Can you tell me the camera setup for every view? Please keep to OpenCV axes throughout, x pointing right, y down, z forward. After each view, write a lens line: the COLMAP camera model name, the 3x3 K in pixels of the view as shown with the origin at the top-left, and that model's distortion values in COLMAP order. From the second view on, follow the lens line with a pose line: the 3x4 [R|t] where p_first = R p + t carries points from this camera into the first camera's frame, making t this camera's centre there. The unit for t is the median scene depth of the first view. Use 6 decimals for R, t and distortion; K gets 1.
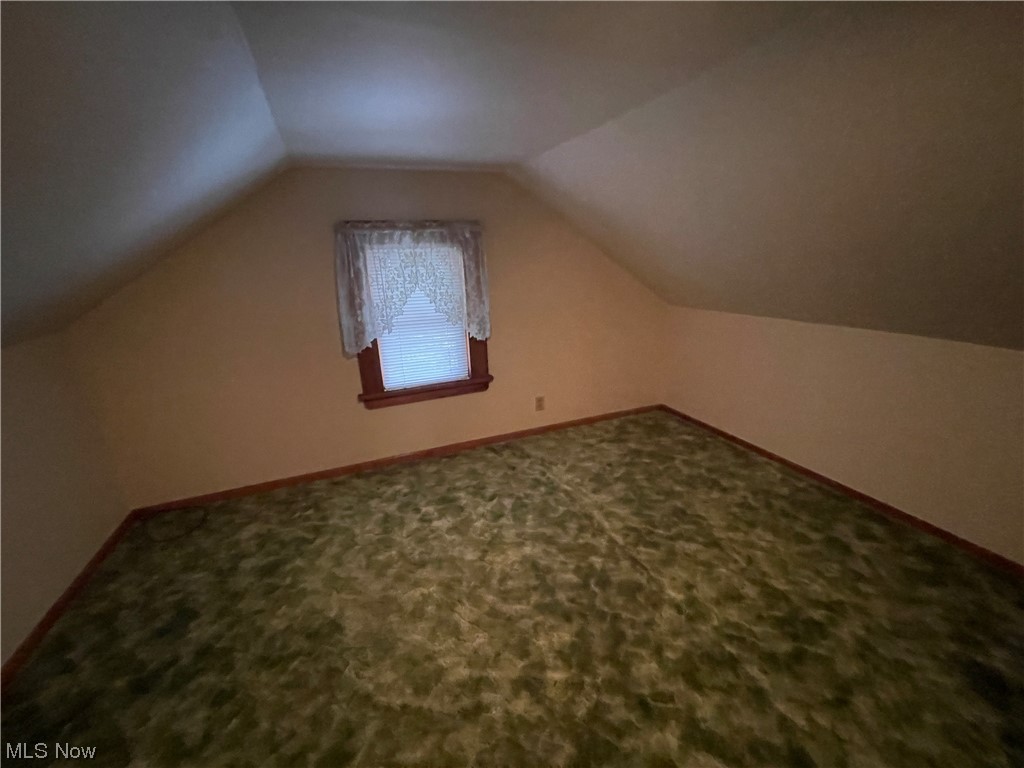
lens RADIAL K [[408.4, 0, 512.0], [0, 408.4, 384.0], [0, 0, 1]] dist [-0.001817, -0.000161]
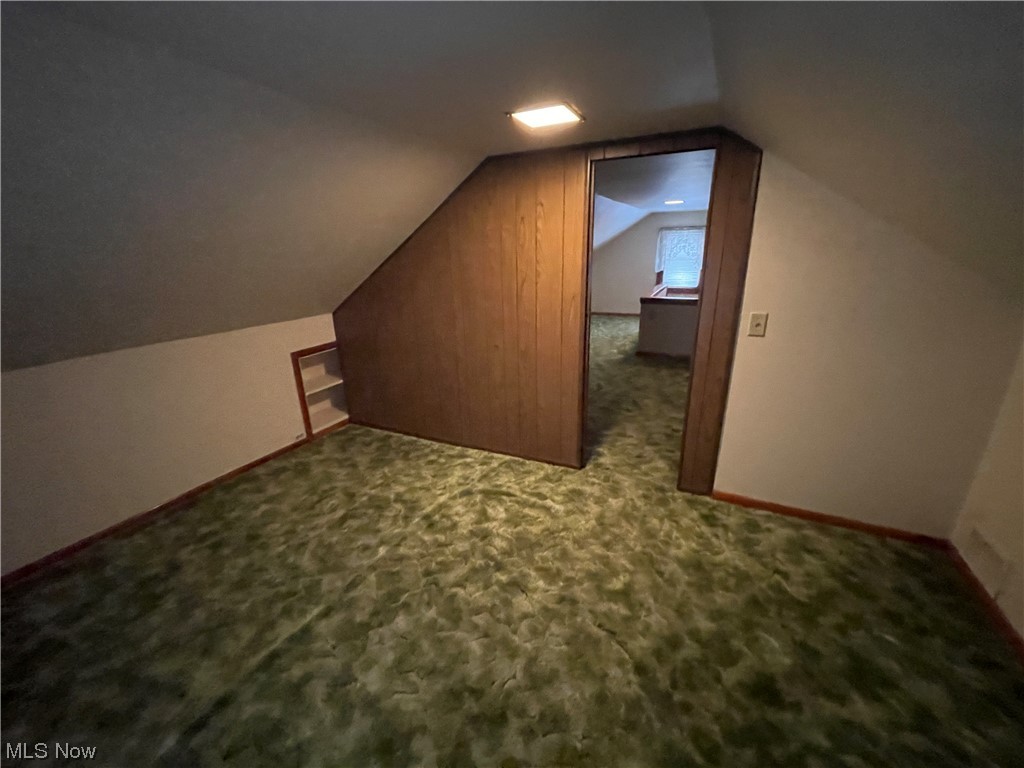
lens RADIAL K [[408.4, 0, 512.0], [0, 408.4, 384.0], [0, 0, 1]] dist [-0.001817, -0.000161]
pose [[-0.658569, -0.189791, 0.728194, -0.582934], [0.275252, 0.839864, 0.467830, -0.317741], [-0.700373, 0.508536, -0.500868, 1.045163]]
